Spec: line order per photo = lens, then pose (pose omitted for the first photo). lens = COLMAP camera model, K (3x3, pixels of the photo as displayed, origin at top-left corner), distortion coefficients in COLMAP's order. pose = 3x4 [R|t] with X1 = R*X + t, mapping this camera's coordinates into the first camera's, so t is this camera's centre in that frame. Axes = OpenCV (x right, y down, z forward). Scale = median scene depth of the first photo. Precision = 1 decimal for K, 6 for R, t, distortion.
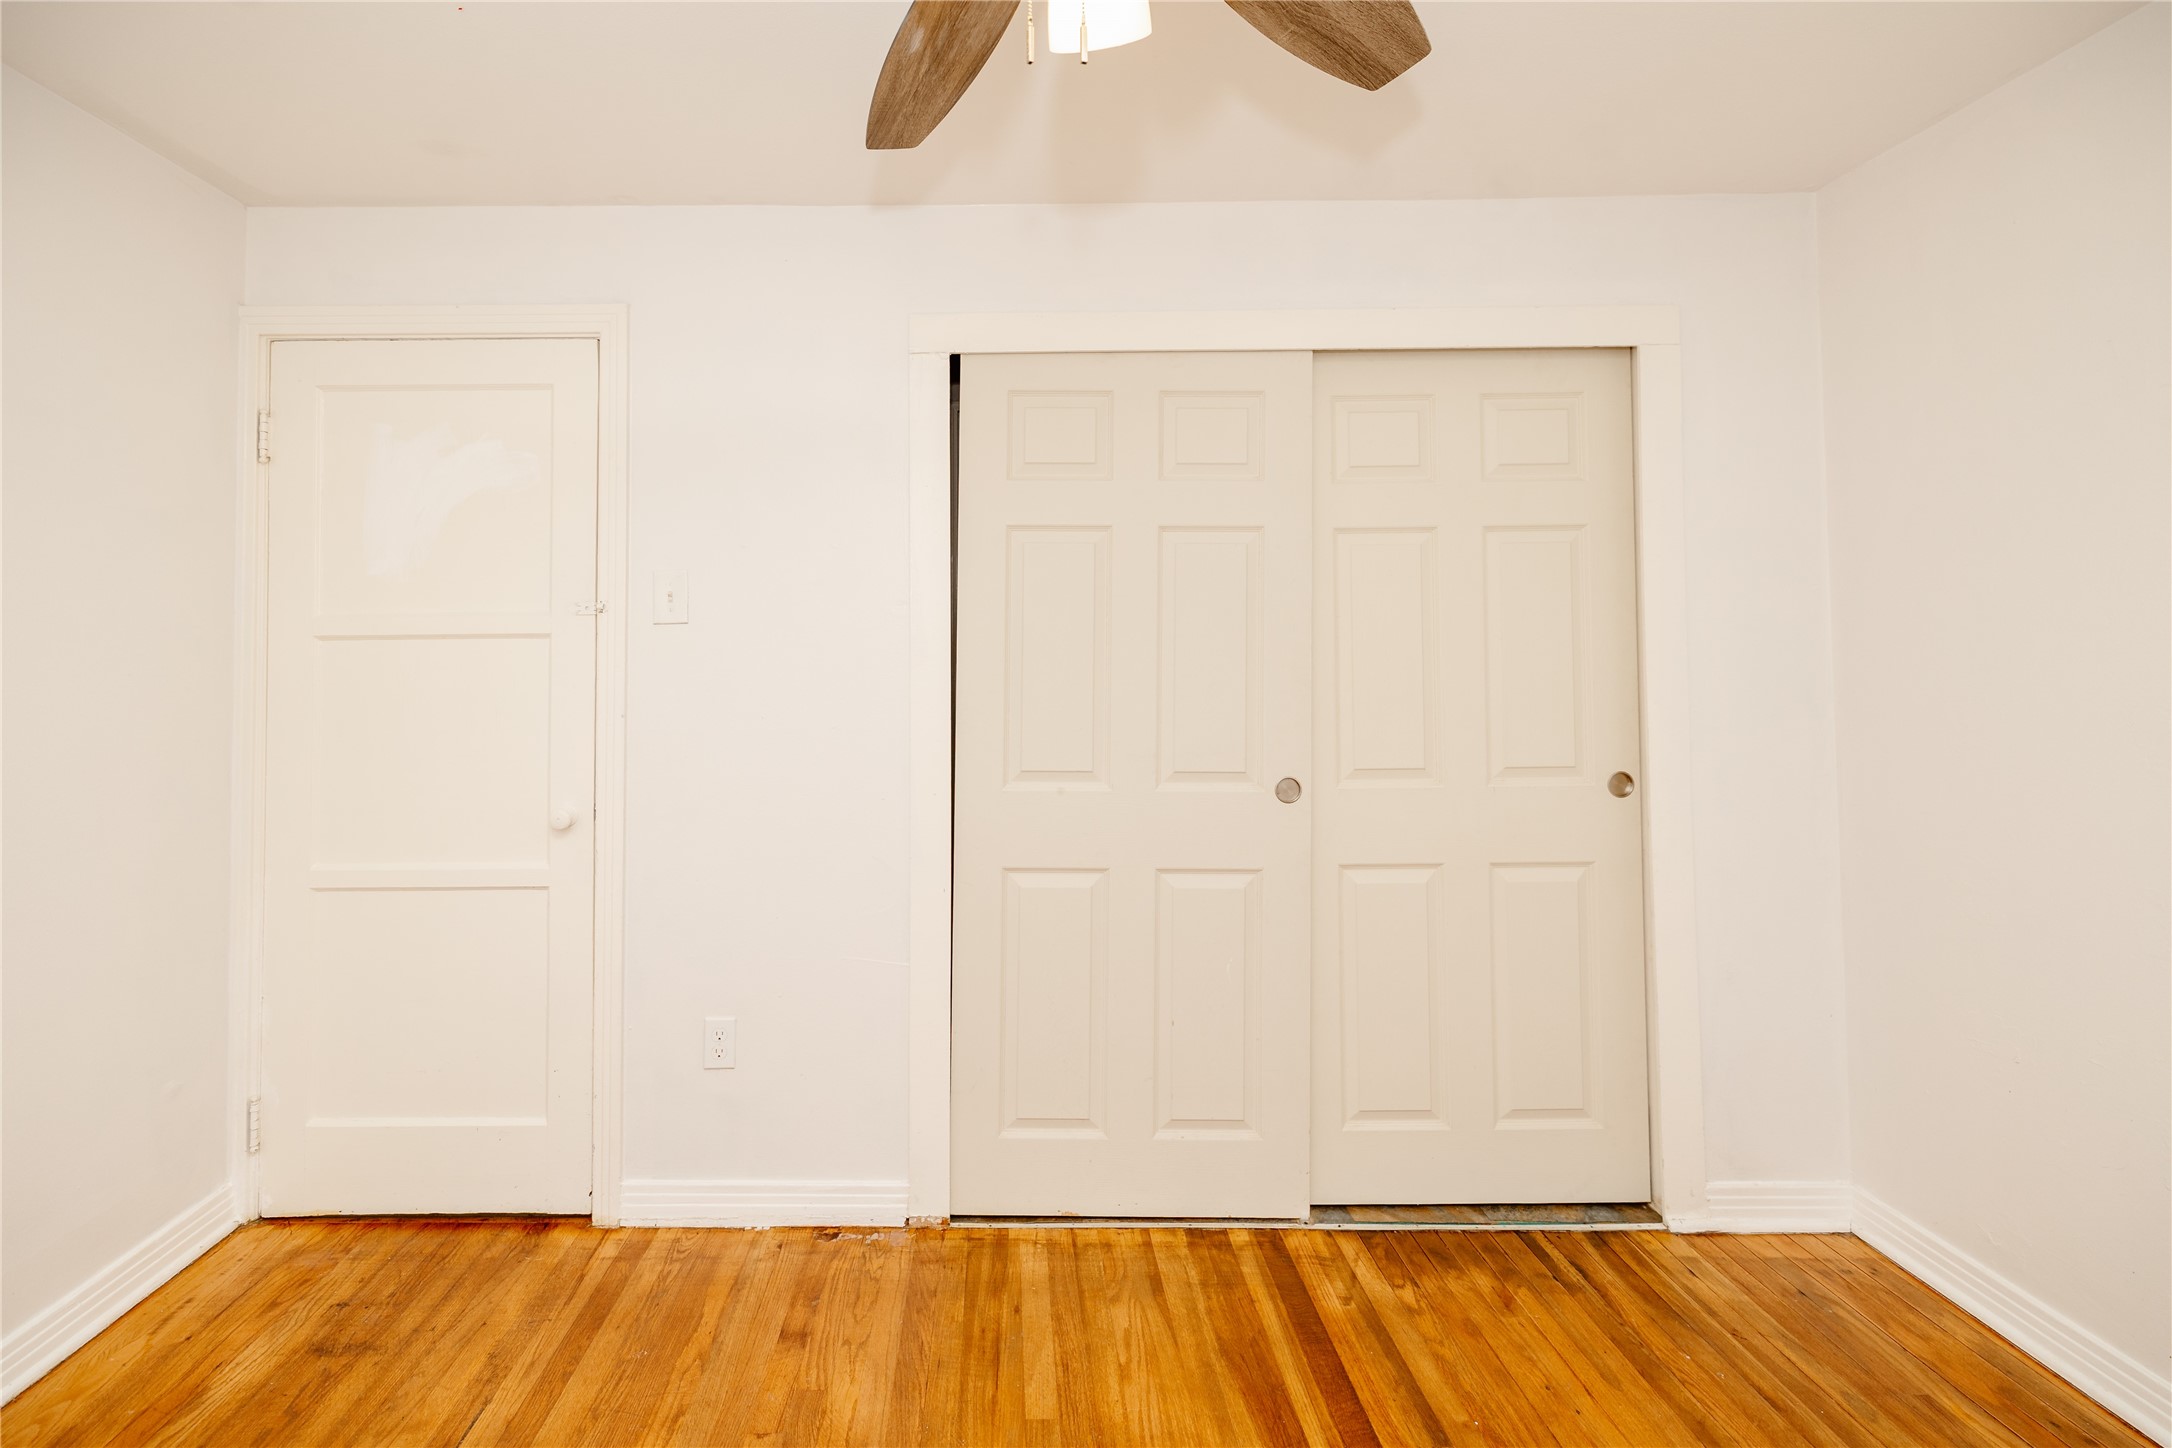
lens RADIAL K [[961.3, 0, 986.1], [0, 961.3, 647.8], [0, 0, 1]] dist [0.000399, 0.000084]
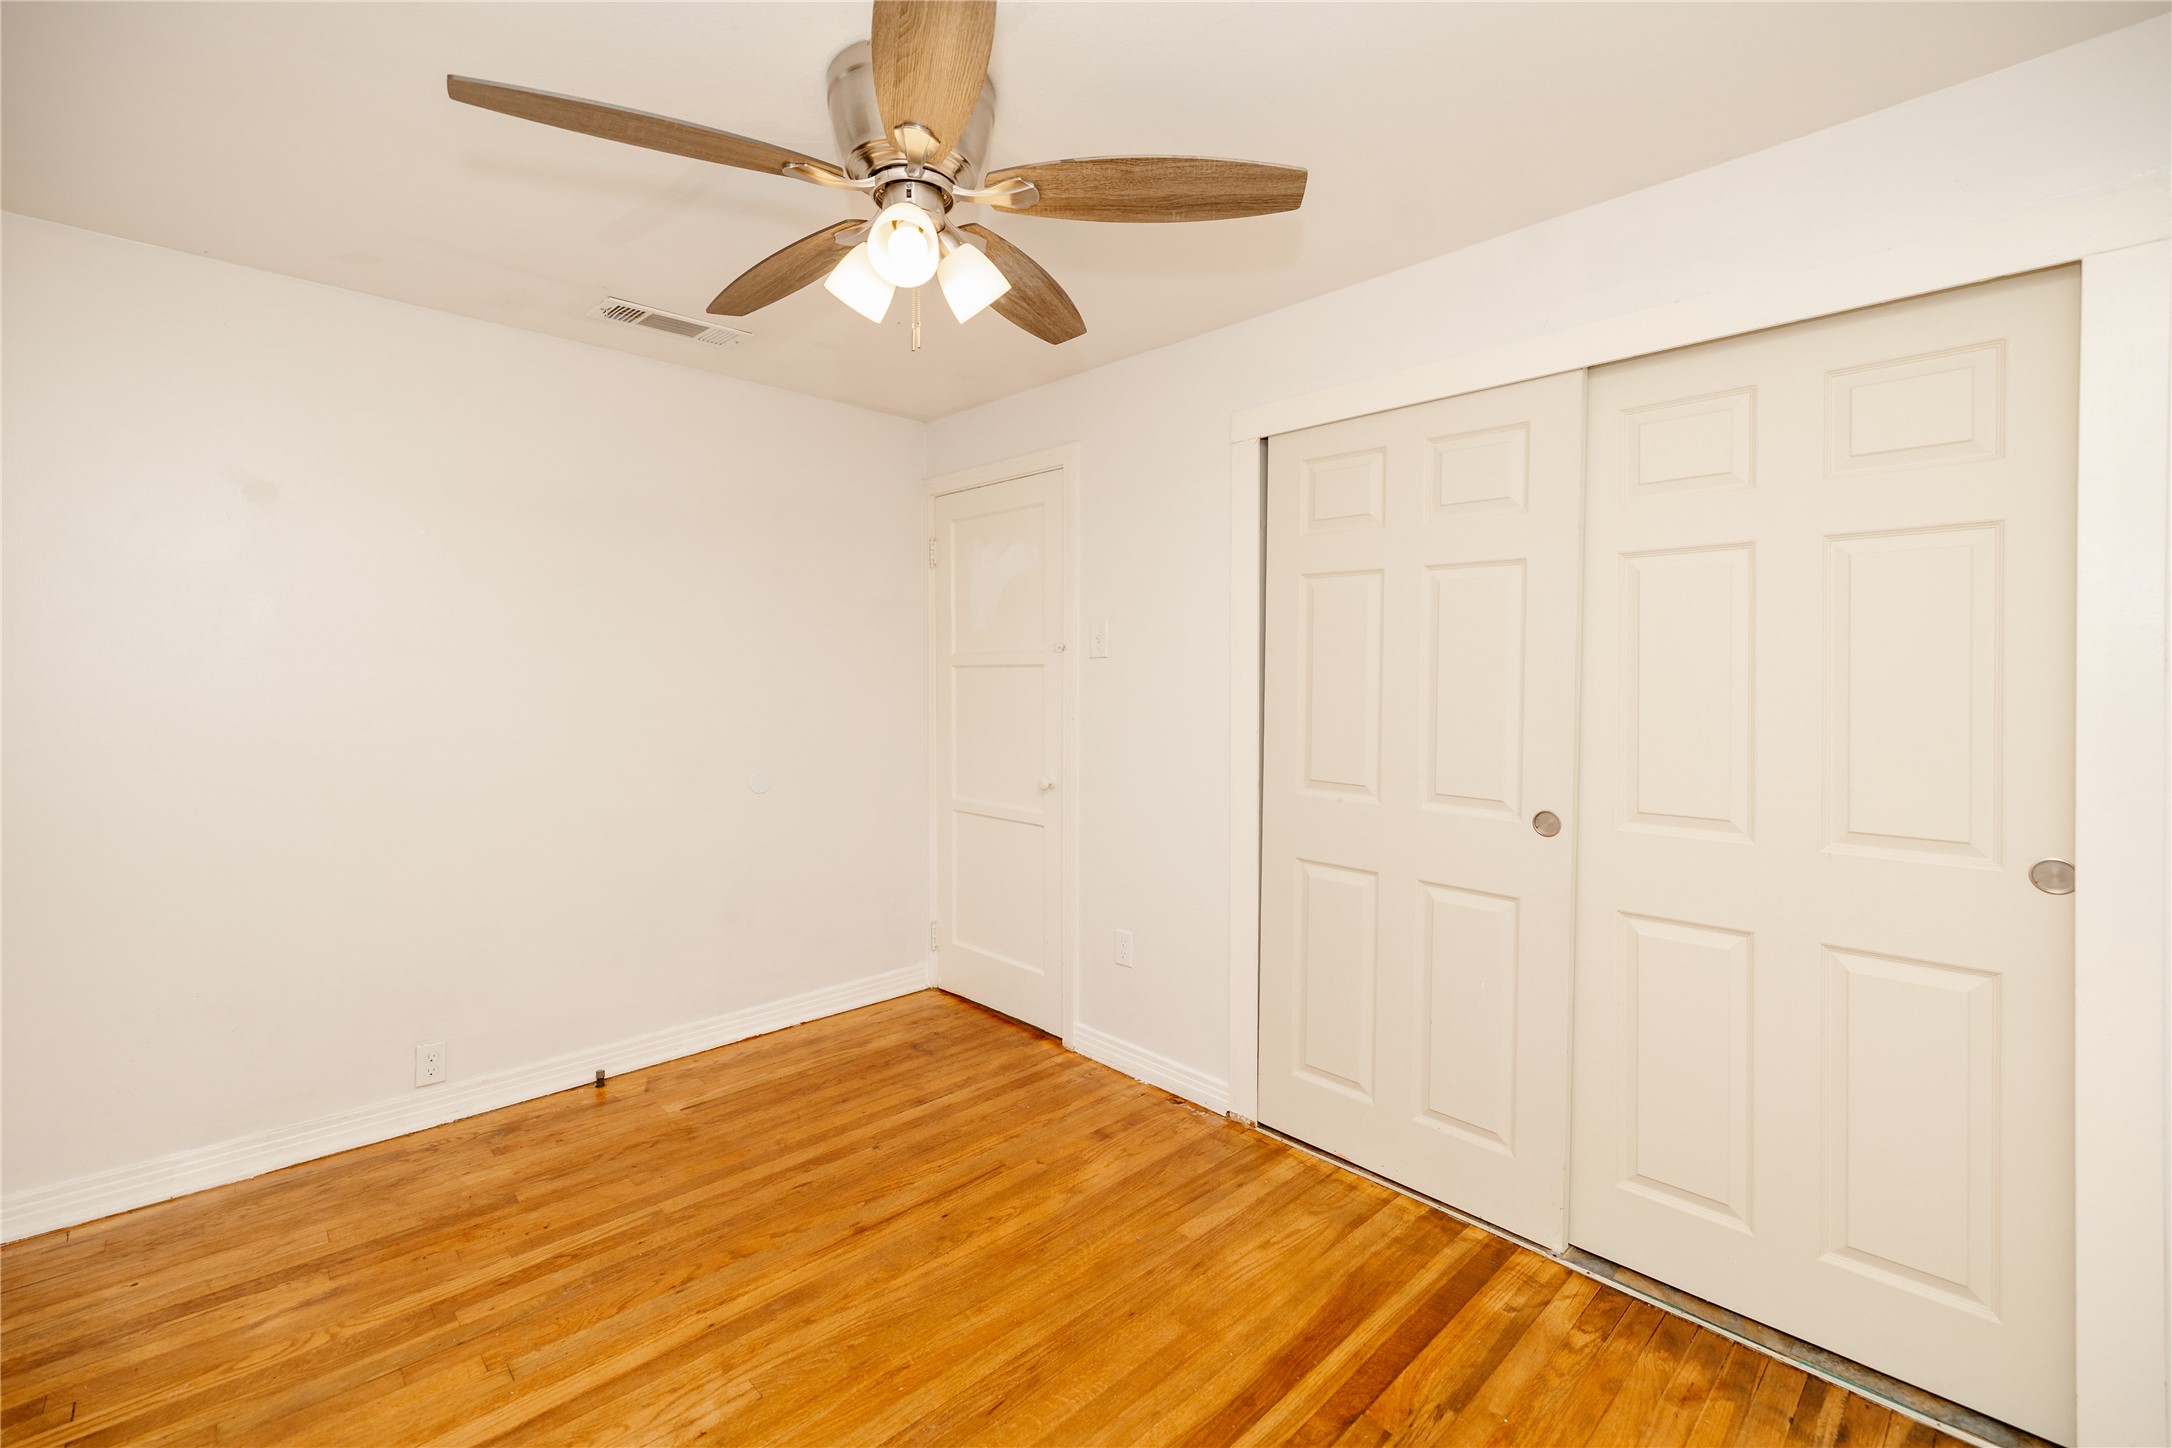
lens RADIAL K [[933.4, 0, 1086.0], [0, 933.4, 724.0], [0, 0, 1]] dist [0.001859, 0.000171]
pose [[0.699403, 0.047794, -0.713128, 0.724309], [-0.011807, 0.998398, 0.055334, -0.002809], [0.714630, -0.030281, 0.698847, -0.013967]]
